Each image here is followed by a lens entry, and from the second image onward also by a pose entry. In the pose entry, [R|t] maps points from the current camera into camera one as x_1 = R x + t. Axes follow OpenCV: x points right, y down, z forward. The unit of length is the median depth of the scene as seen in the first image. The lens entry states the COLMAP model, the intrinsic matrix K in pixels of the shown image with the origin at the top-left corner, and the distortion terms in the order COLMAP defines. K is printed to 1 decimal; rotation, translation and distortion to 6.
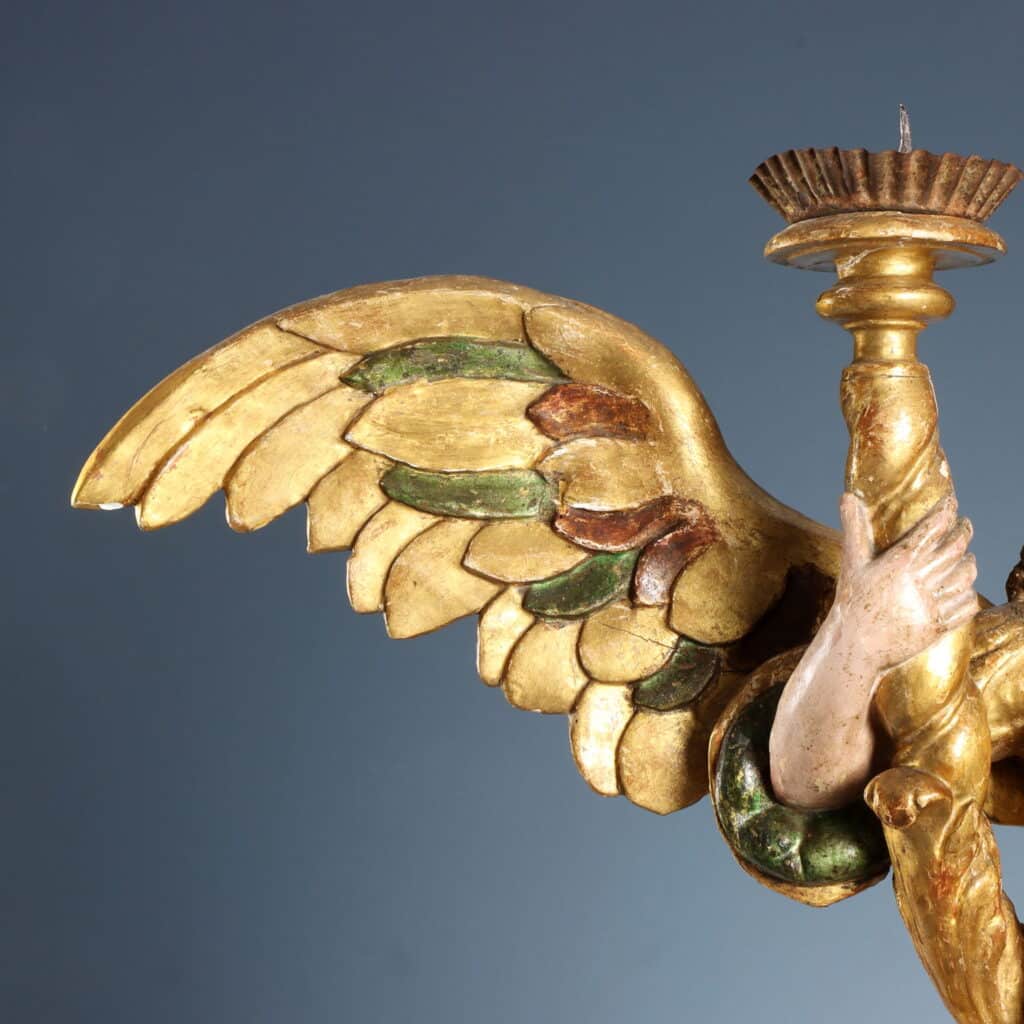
lens RADIAL K [[3124.3, 0, 509.2], [0, 3124.3, 532.4], [0, 0, 1]] dist [0.040254, -1.156761]
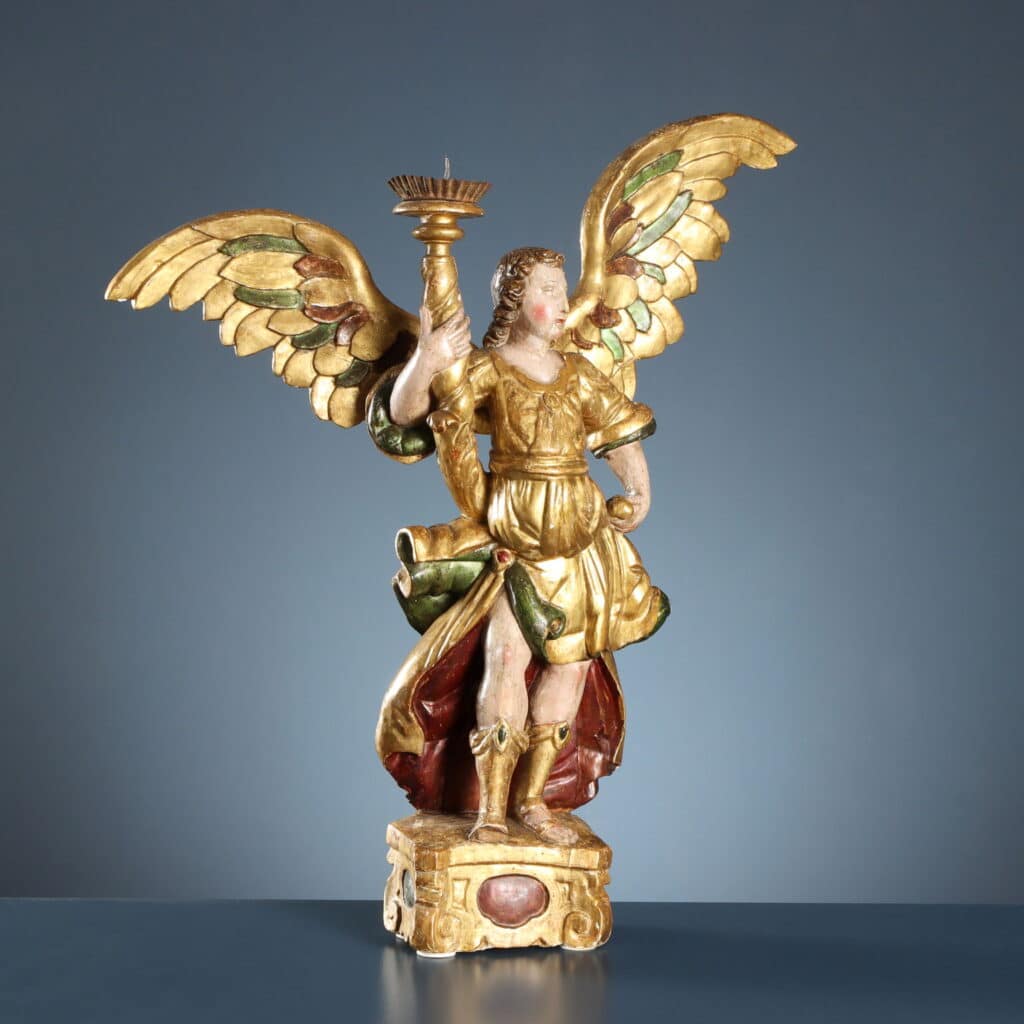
lens RADIAL K [[2546.7, 0, 508.0], [0, 2546.7, 537.5], [0, 0, 1]] dist [0.069855, -0.840242]
pose [[0.987738, 0.006216, 0.155996, -0.149244], [-0.024791, 0.992774, 0.117412, -0.070225], [-0.154138, -0.119840, 0.980755, -1.100443]]
